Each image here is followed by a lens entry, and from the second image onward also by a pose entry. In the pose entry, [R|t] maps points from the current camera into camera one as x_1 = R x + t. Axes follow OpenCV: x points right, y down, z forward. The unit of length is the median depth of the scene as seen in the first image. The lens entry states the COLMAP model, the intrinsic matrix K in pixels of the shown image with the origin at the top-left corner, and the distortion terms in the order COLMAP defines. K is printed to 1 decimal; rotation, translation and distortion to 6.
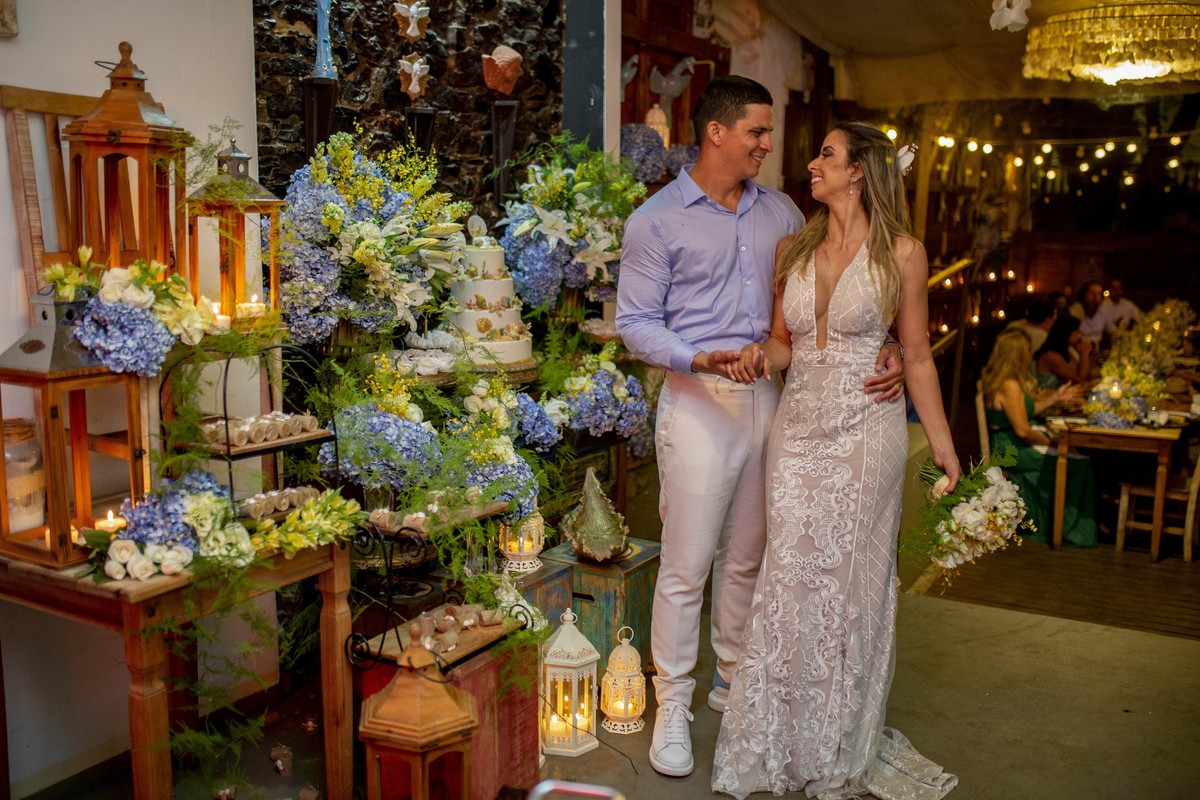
lens RADIAL K [[1145.5, 0, 600.0], [0, 1145.5, 400.0], [0, 0, 1]] dist [-0.056205, 0.083337]
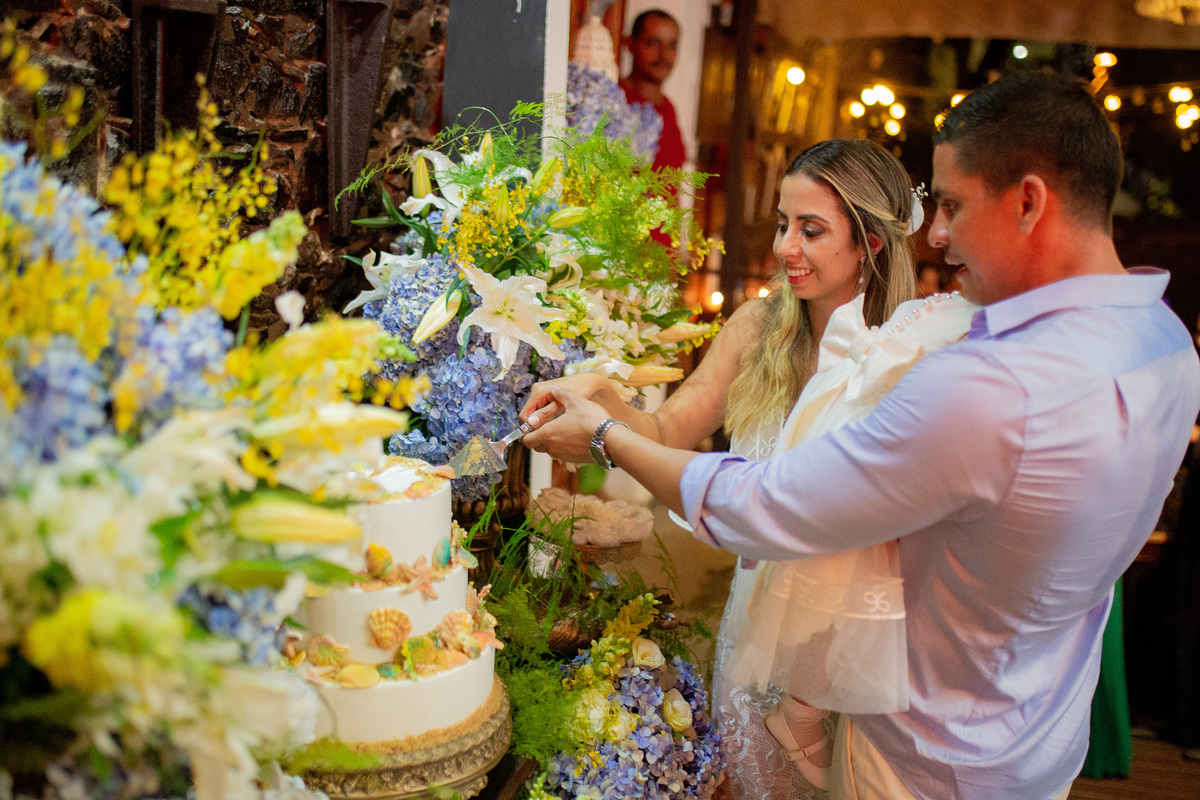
lens RADIAL K [[1261.9, 0, 600.0], [0, 1261.9, 400.0], [0, 0, 1]] dist [-0.012816, 0.000261]
pose [[0.963487, -0.008131, 0.267631, -0.129646], [-0.005220, 0.998778, 0.049136, -0.142777], [-0.267704, -0.048739, 0.962268, 0.552747]]
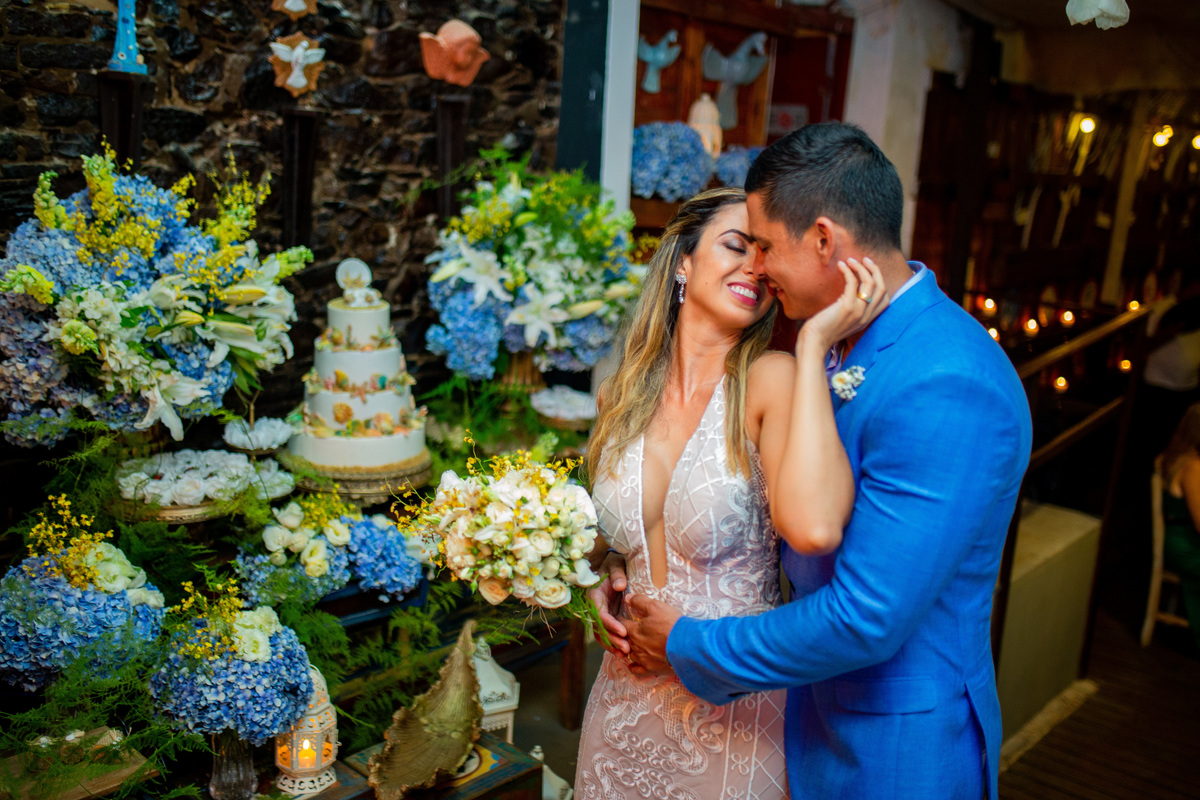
lens RADIAL K [[1145.5, 0, 600.0], [0, 1145.5, 400.0], [0, 0, 1]] dist [-0.056205, 0.083337]
pose [[0.977023, 0.086126, -0.194959, 0.184513], [-0.076869, 0.995546, 0.054576, -0.115499], [0.198791, -0.038336, 0.979292, 0.287065]]
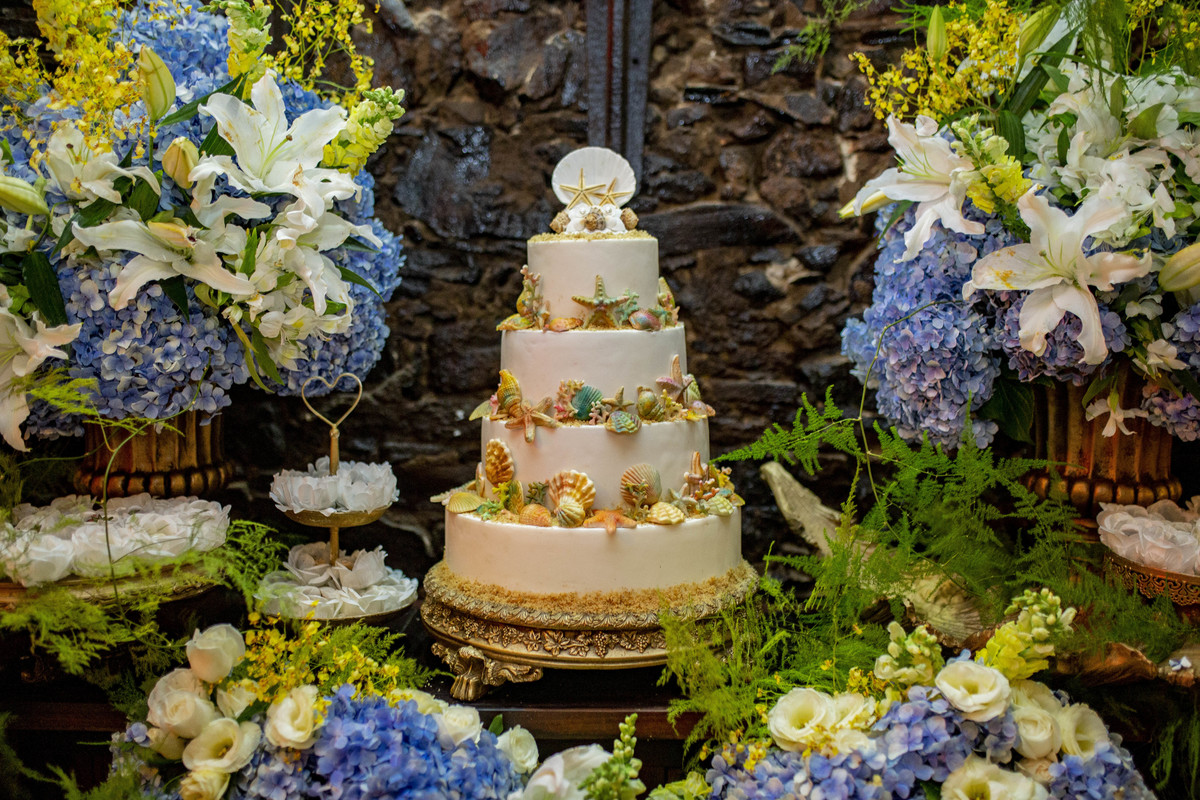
lens RADIAL K [[1145.5, 0, 600.0], [0, 1145.5, 400.0], [0, 0, 1]] dist [-0.056205, 0.083337]
pose [[0.492430, 0.054974, -0.868614, 0.182534], [-0.138825, 0.990187, -0.016033, -0.075906], [0.859209, 0.128481, 0.495229, 0.782394]]
